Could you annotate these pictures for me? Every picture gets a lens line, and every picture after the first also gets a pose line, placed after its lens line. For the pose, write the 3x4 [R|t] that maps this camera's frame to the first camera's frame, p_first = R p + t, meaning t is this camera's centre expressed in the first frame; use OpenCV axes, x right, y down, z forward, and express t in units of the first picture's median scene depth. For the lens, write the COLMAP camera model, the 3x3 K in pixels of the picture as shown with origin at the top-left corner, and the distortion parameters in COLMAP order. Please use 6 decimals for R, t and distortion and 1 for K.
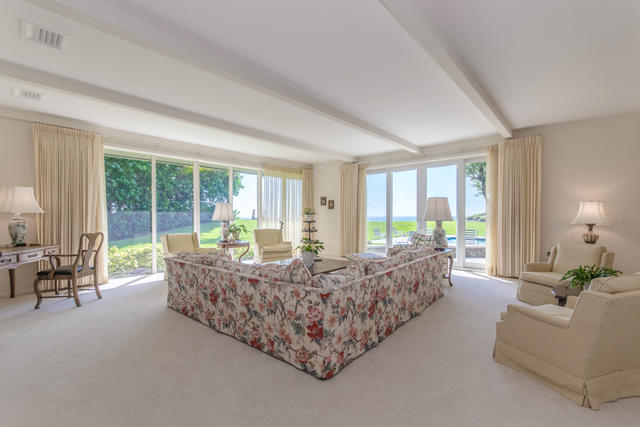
lens RADIAL K [[288.0, 0, 319.0], [0, 288.0, 217.2], [0, 0, 1]] dist [0.002650, 0.000345]
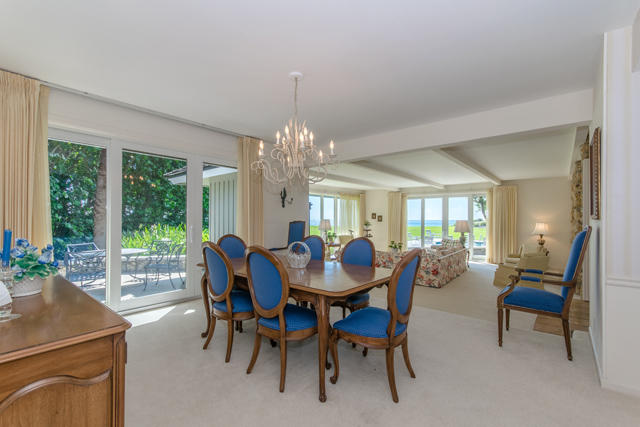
lens RADIAL K [[281.5, 0, 320.0], [0, 281.5, 213.5], [0, 0, 1]] dist [-0.000446, -0.000069]
pose [[0.999956, 0.002449, 0.009005, -0.362750], [-0.002208, 0.999640, -0.026734, -0.040224], [-0.009068, 0.026713, 0.999602, -0.567492]]
